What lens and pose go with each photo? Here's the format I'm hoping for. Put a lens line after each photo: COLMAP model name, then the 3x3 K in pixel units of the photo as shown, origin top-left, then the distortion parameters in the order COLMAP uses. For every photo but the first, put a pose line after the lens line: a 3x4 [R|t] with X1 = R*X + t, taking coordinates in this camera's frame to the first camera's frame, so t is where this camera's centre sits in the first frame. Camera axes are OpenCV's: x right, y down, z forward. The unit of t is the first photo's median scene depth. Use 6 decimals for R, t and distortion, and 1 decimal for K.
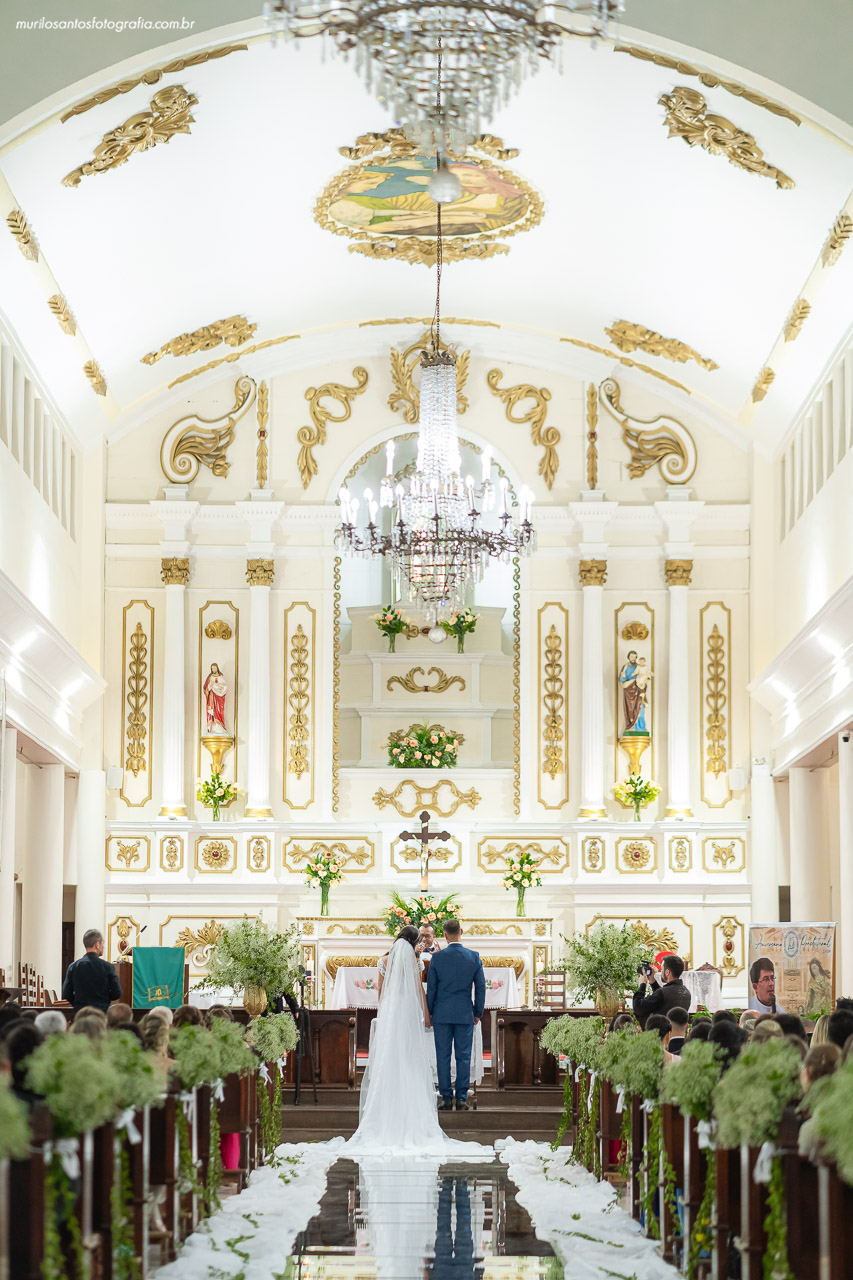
lens RADIAL K [[3076.2, 0, 426.5], [0, 3076.2, 640.0], [0, 0, 1]] dist [-0.069999, 0.996316]
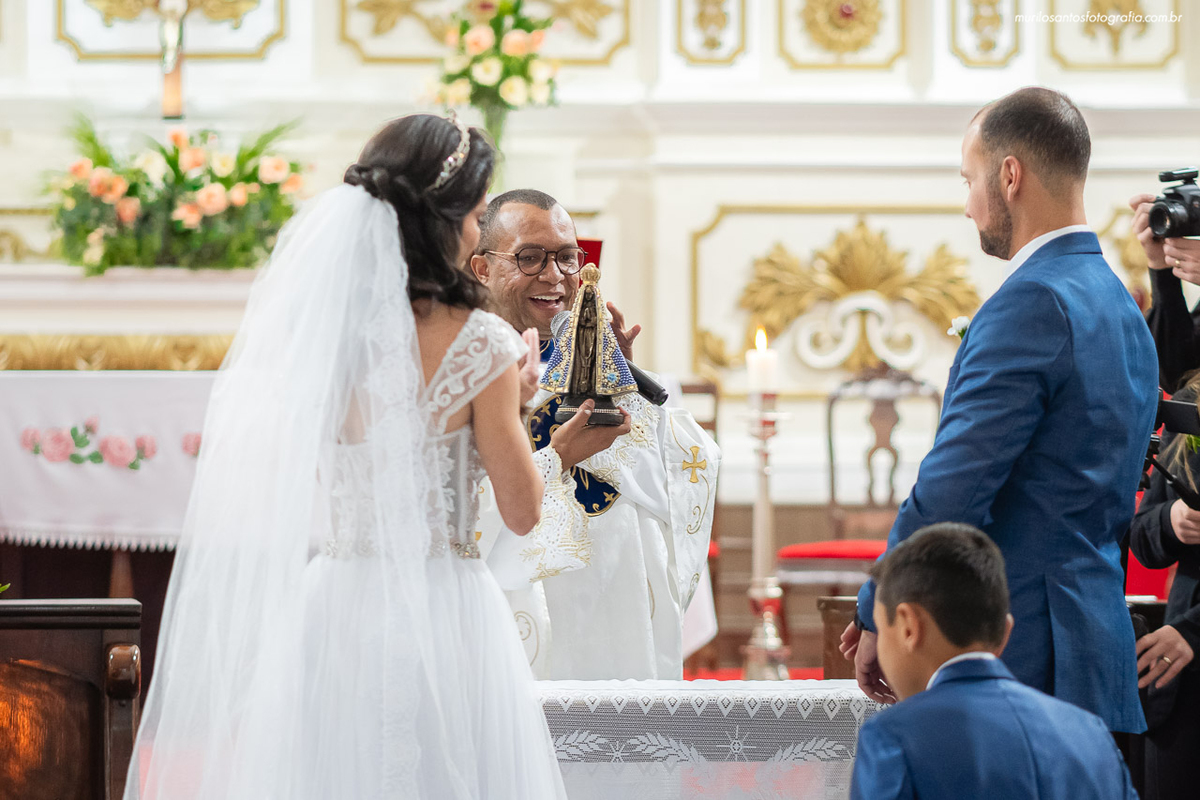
lens RADIAL K [[5001.3, 0, 600.0], [0, 5001.3, 400.0], [0, 0, 1]] dist [-0.031148, -2.423338]
pose [[0.990317, -0.001604, 0.138814, -0.026961], [-0.014382, 0.993367, 0.114085, 0.051620], [-0.138077, -0.114976, 0.983725, 0.499567]]
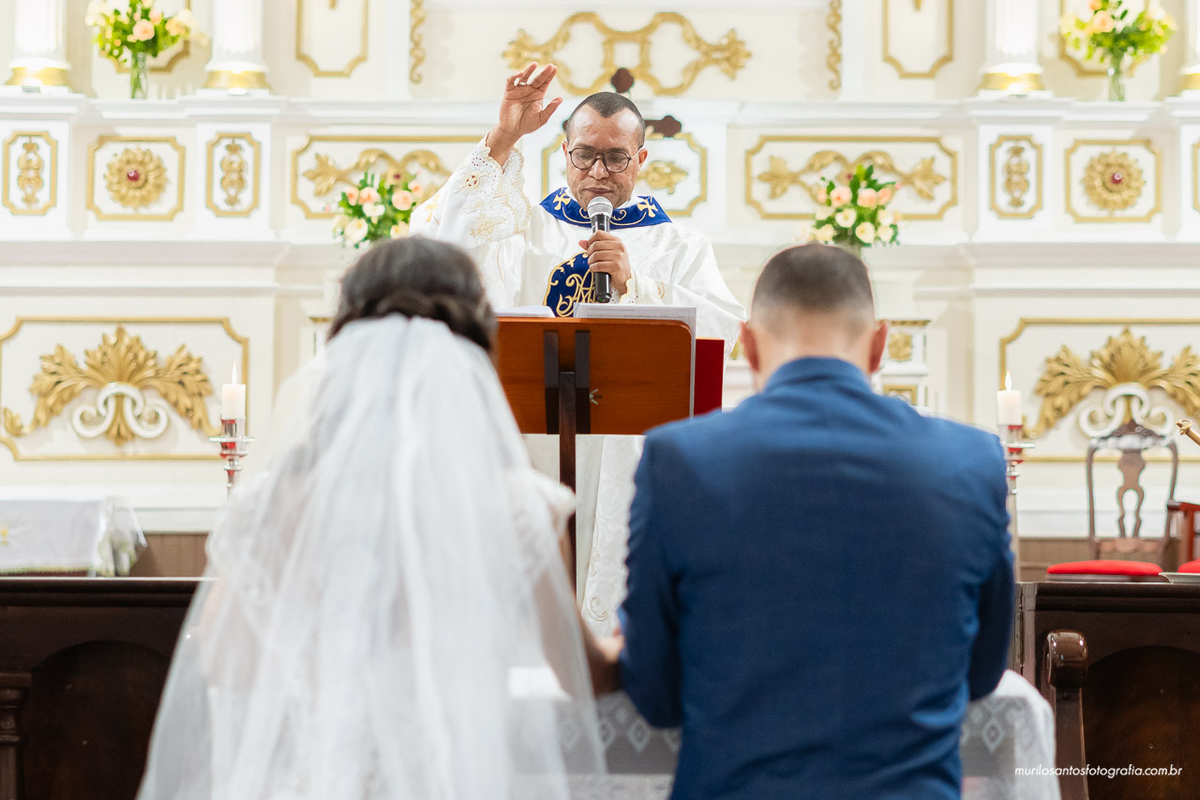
lens RADIAL K [[2765.0, 0, 599.8], [0, 2765.0, 457.6], [0, 0, 1]] dist [-0.057450, 0.106961]
pose [[0.999920, 0.002350, -0.012390, 0.001291], [-0.001103, 0.995016, 0.099710, 0.070349], [0.012563, -0.099689, 0.994939, 0.613140]]
